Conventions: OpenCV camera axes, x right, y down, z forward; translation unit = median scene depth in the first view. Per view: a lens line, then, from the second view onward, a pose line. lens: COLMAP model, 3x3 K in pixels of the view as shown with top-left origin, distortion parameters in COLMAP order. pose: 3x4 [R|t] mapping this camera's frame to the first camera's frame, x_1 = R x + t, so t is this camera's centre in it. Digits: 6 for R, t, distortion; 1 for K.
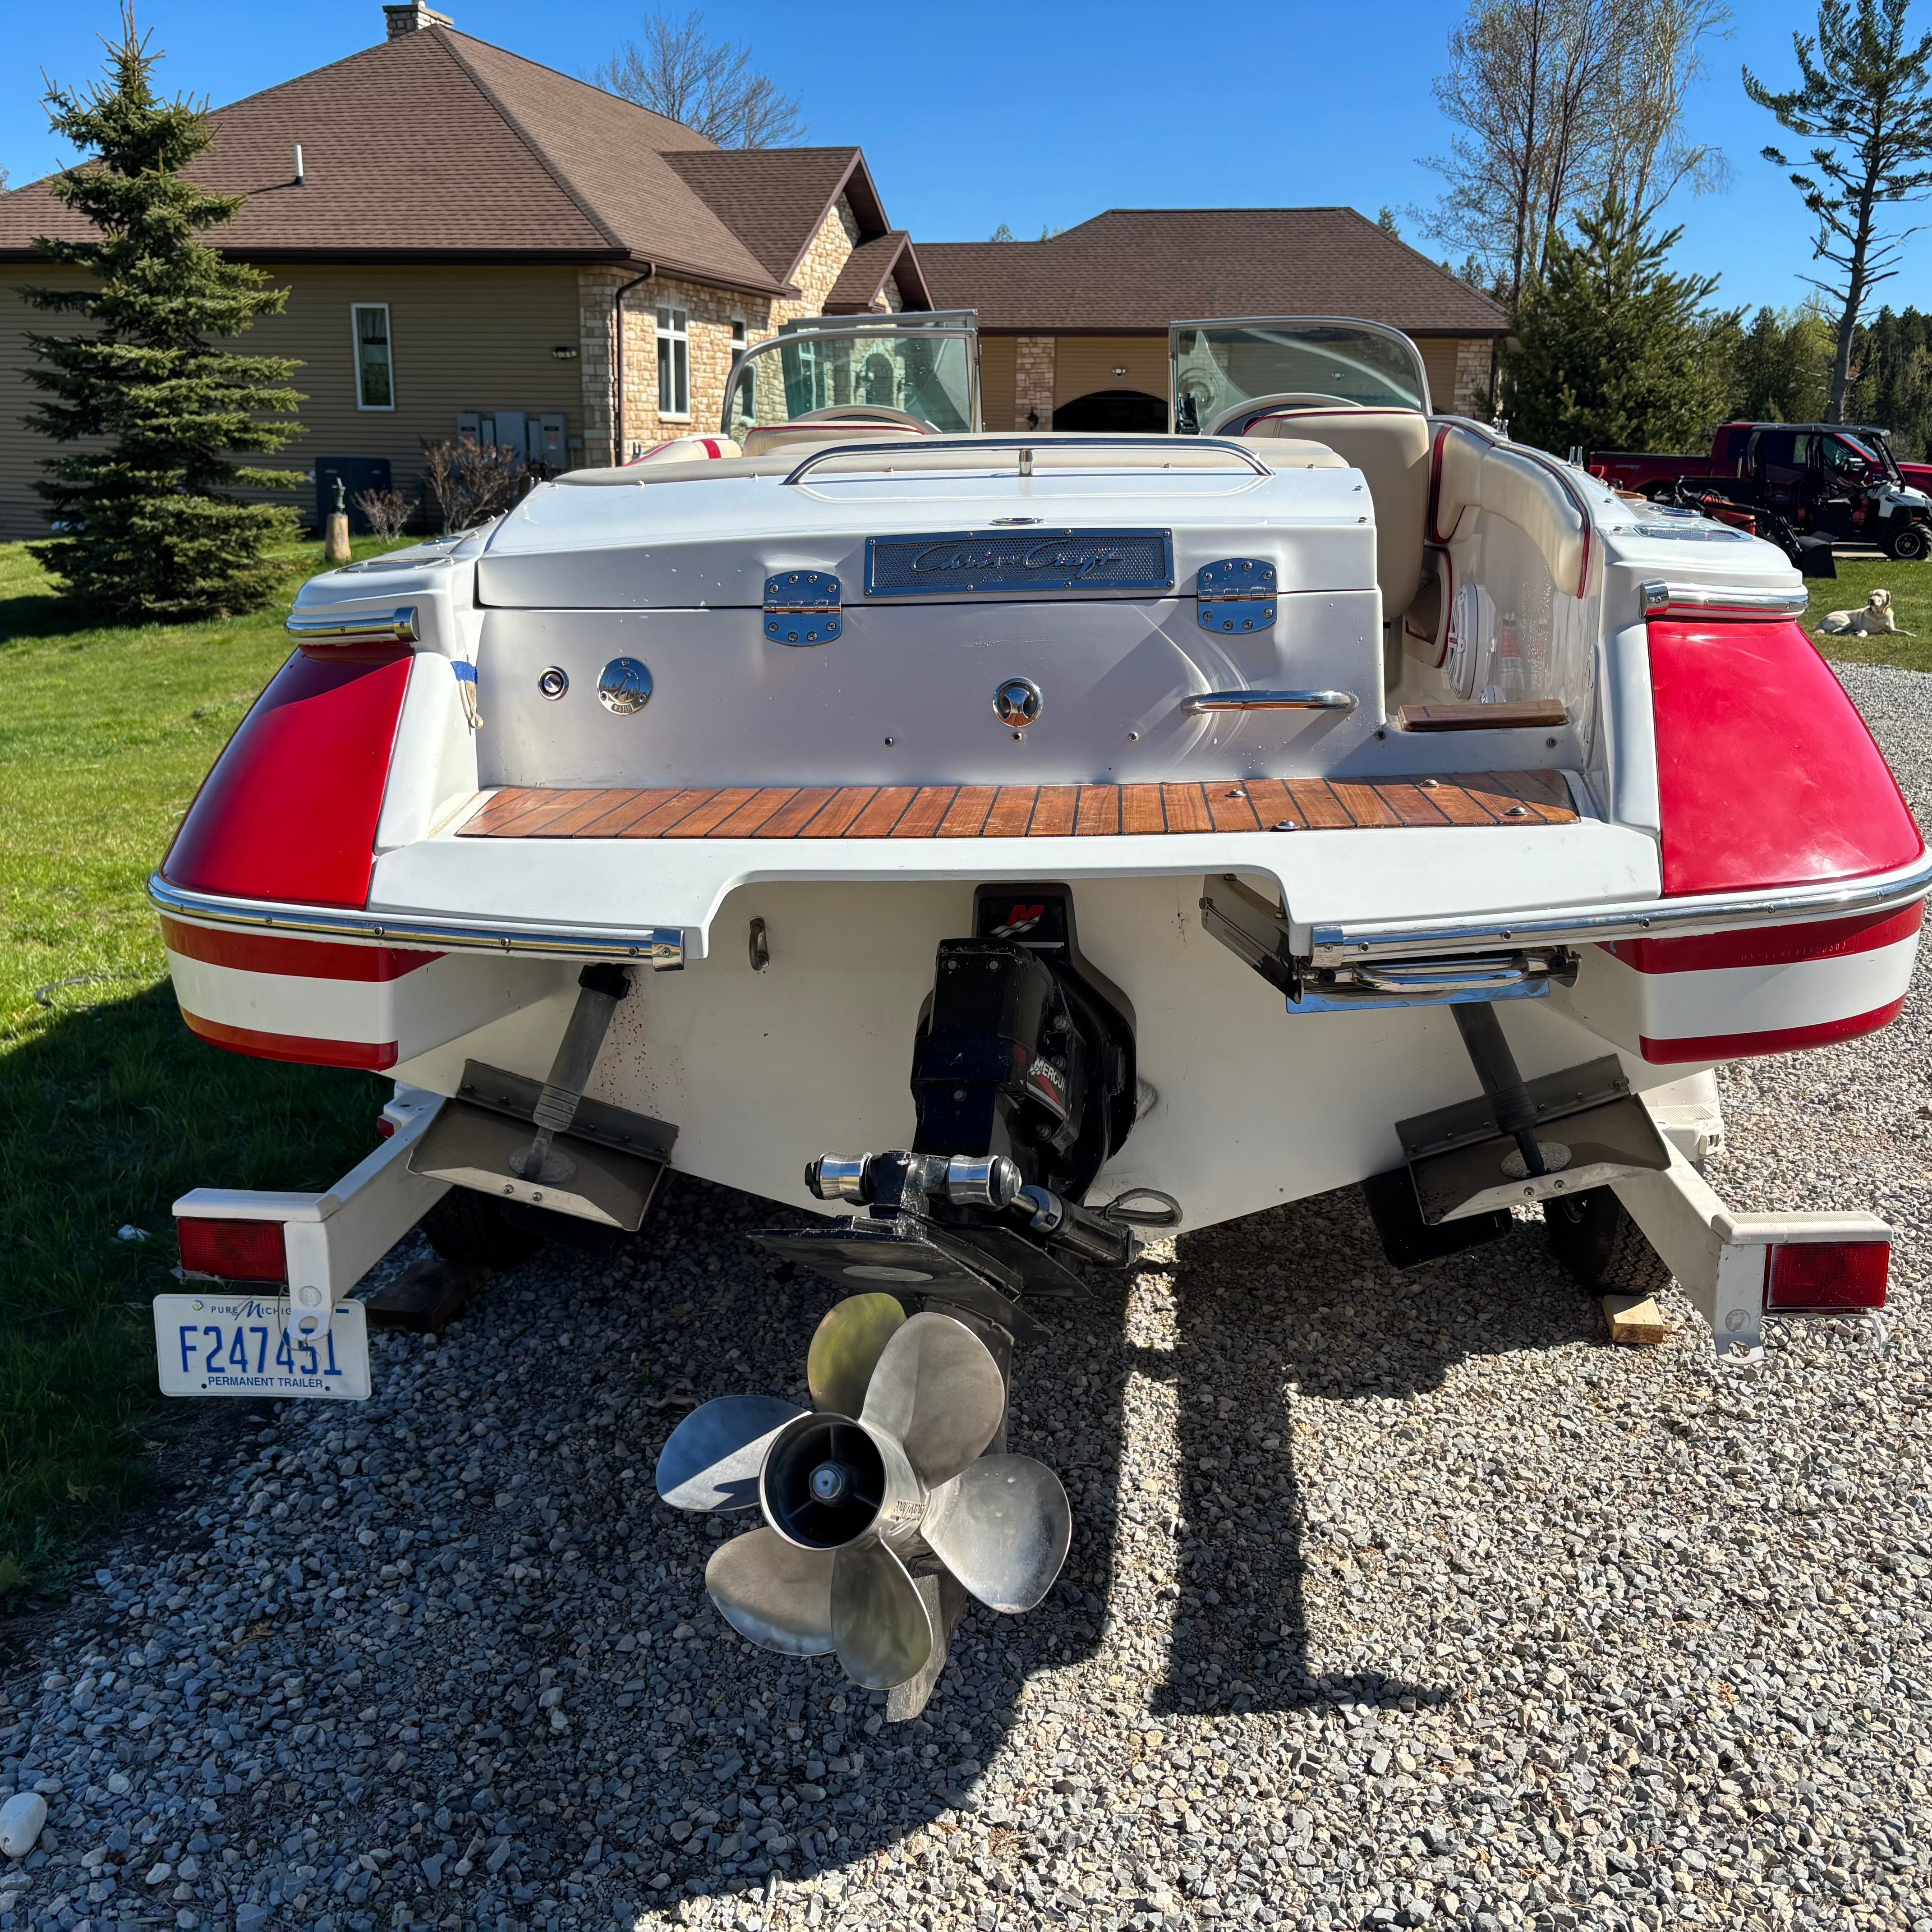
lens RADIAL K [[1979.7, 0, 985.2], [0, 1979.7, 977.2], [0, 0, 1]] dist [0.010336, 0.007068]
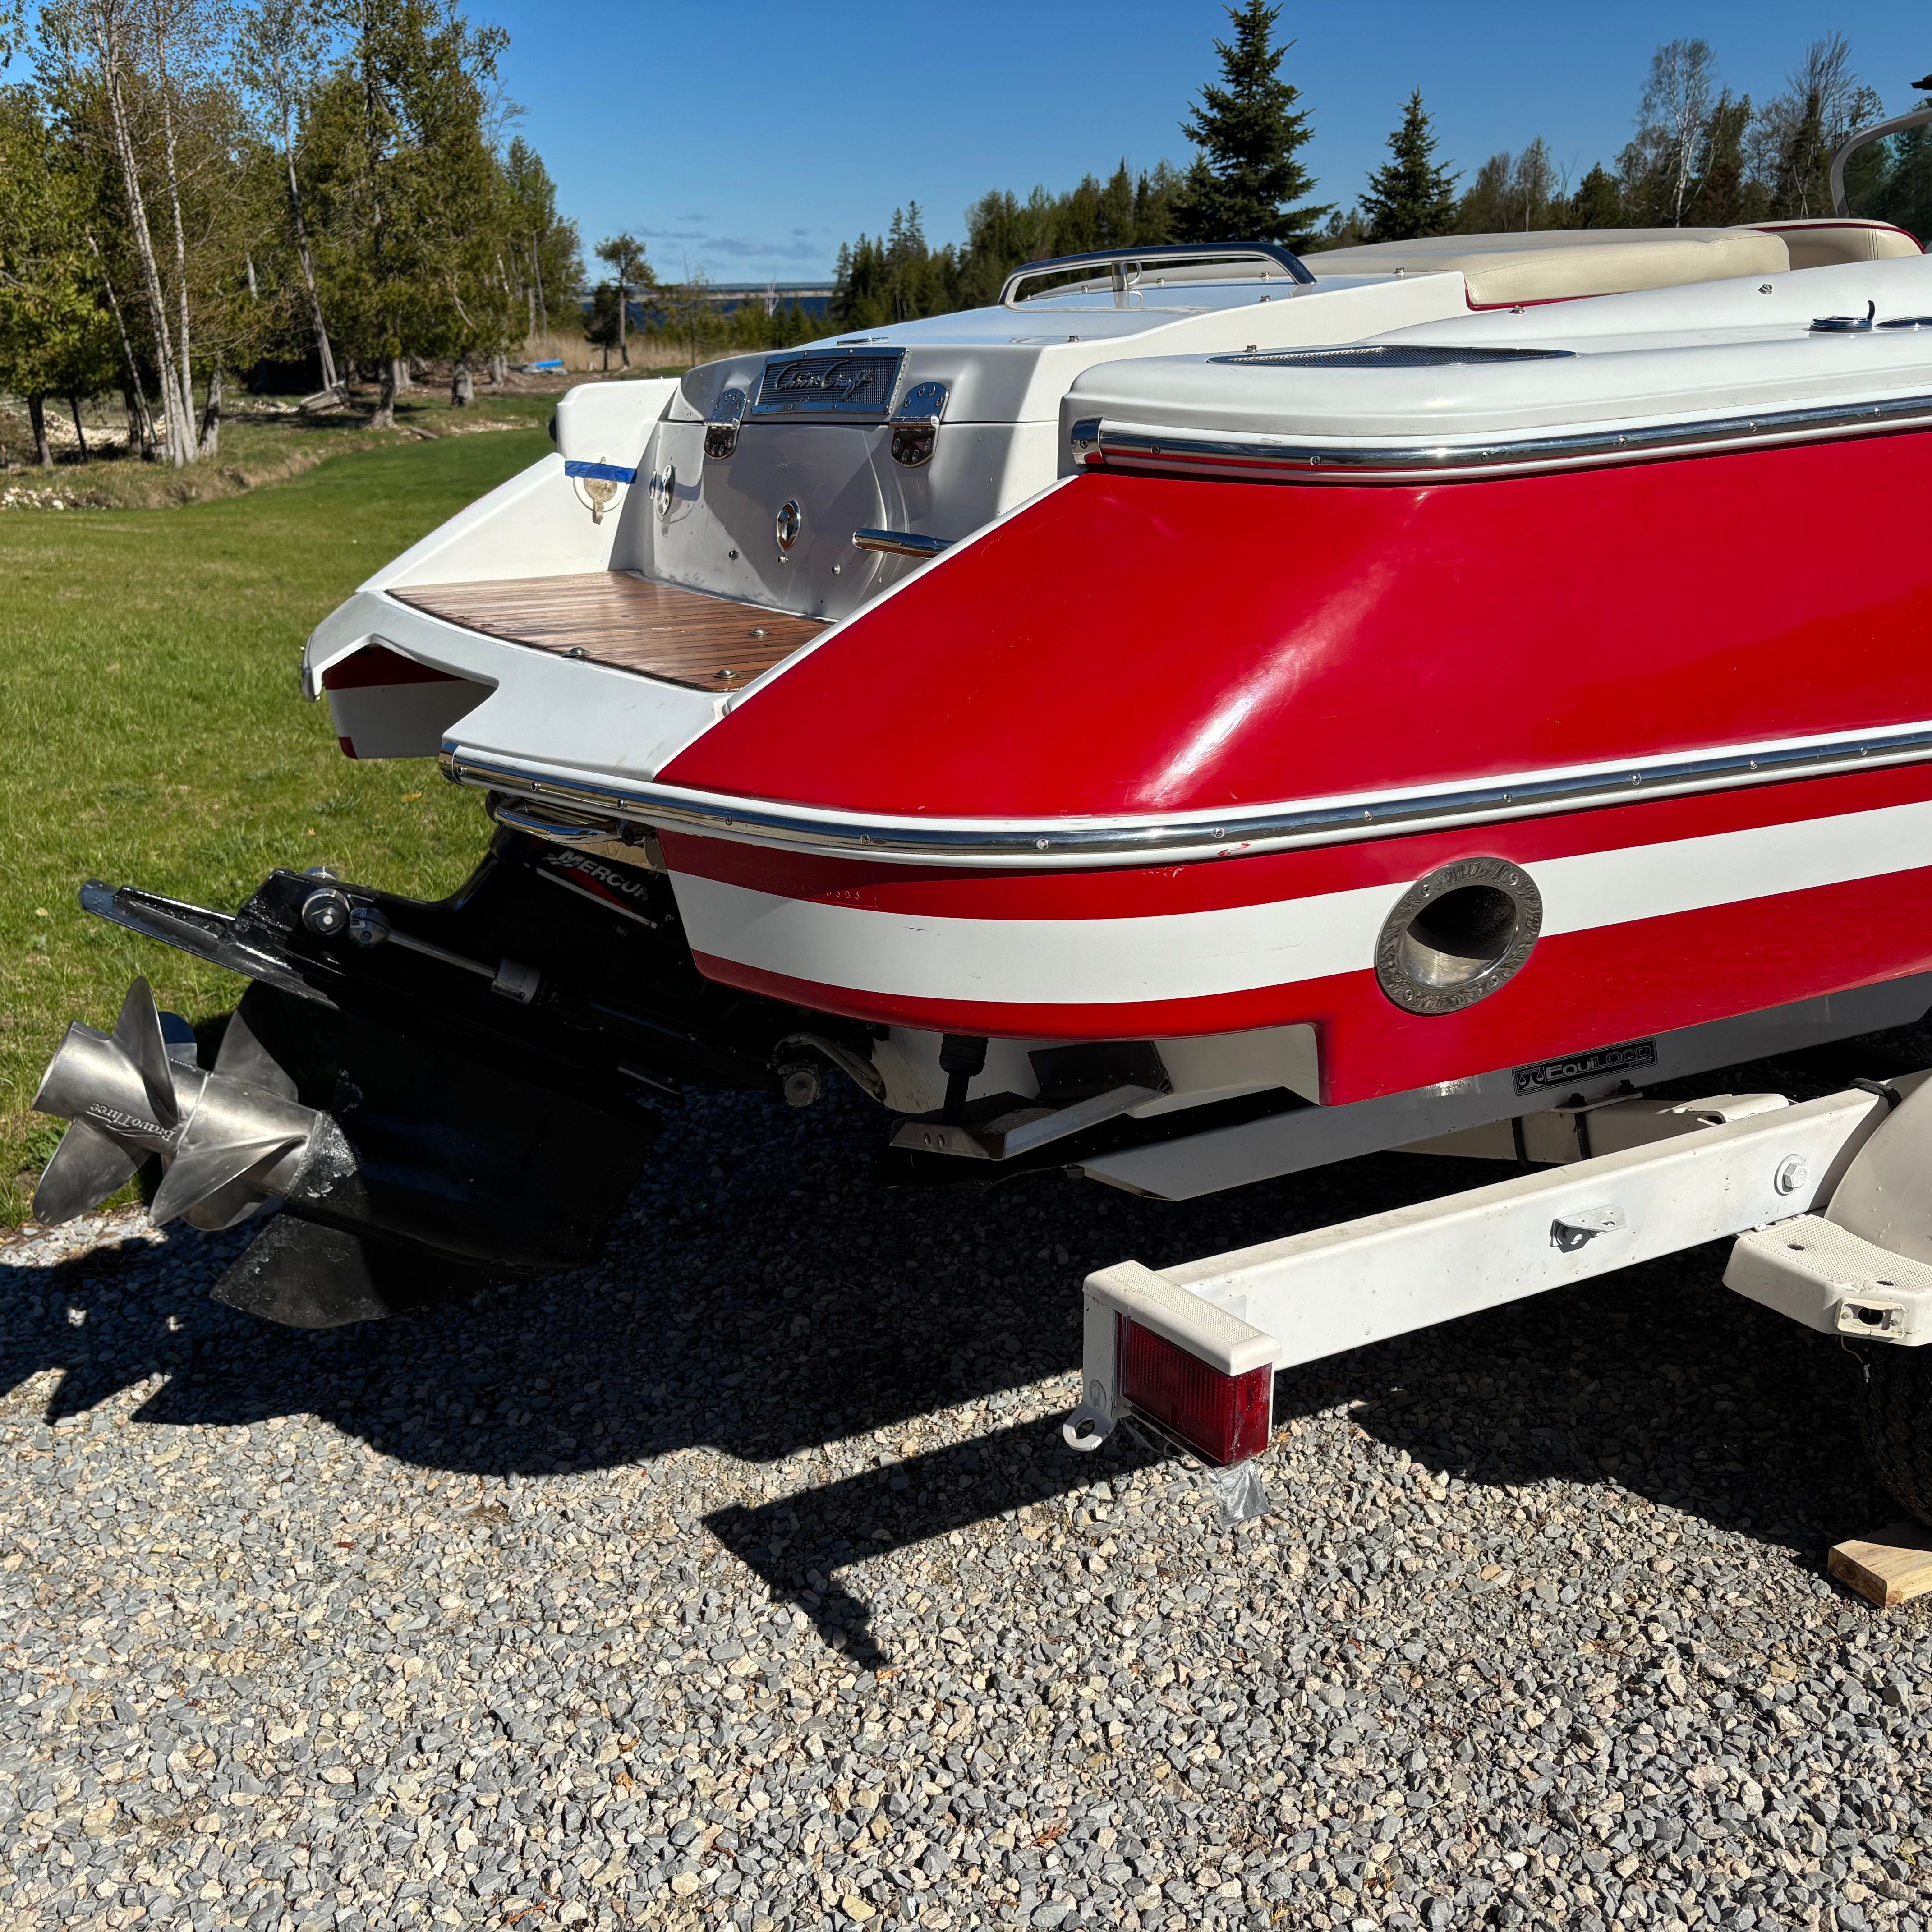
lens RADIAL K [[1962.2, 0, 995.7], [0, 1962.2, 960.0], [0, 0, 1]] dist [0.180592, -0.553611]
pose [[0.557645, 0.249933, -0.791559, 0.904748], [-0.196758, 0.966217, 0.166467, -0.110191], [0.806423, 0.062916, 0.587982, 0.491993]]
